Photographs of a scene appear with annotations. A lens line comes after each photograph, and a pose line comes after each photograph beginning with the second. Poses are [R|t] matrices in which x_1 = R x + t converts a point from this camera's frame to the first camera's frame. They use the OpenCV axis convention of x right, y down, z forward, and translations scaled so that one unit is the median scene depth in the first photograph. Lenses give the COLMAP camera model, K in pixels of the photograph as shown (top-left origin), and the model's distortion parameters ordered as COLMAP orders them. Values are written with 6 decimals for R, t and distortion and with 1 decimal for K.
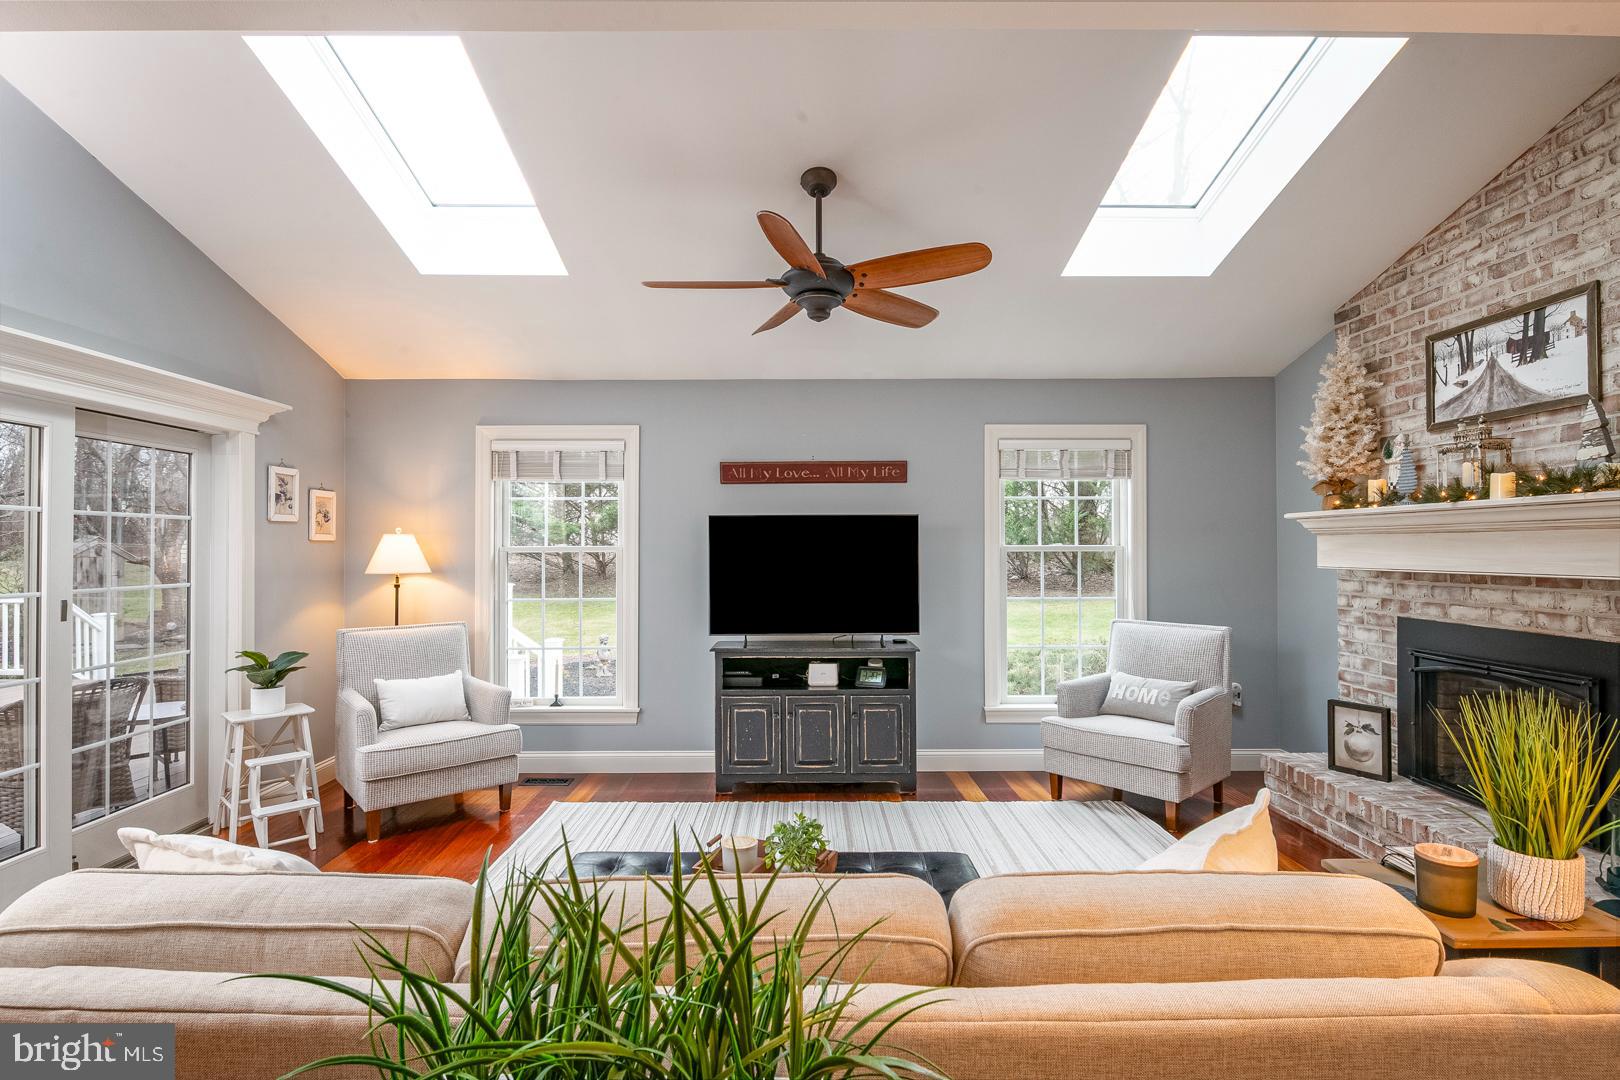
lens RADIAL K [[812.9, 0, 790.6], [0, 812.9, 539.5], [0, 0, 1]] dist [0.002238, -0.005738]
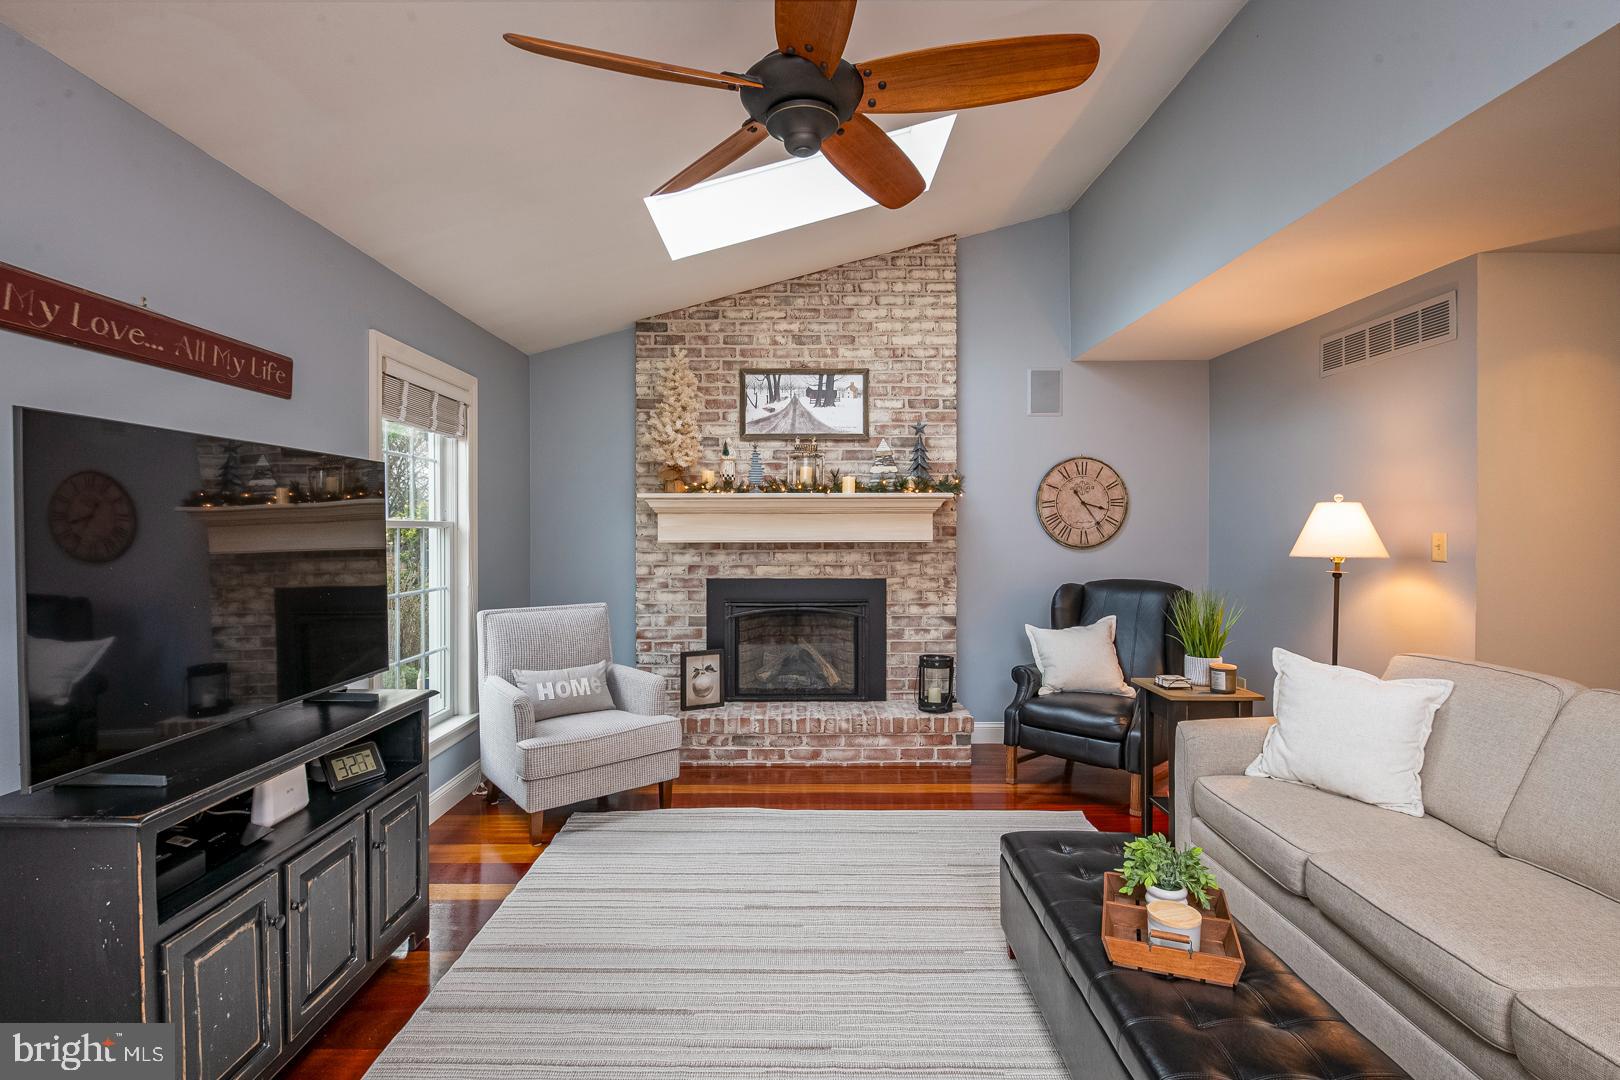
lens RADIAL K [[786.5, 0, 810.2], [0, 786.5, 531.8], [0, 0, 1]] dist [-0.004605, -0.000646]
pose [[-0.005118, 0.001302, 0.999986, -0.498754], [-0.009050, 0.999958, -0.001348, 0.021568], [-0.999946, -0.009057, -0.005106, 0.845297]]
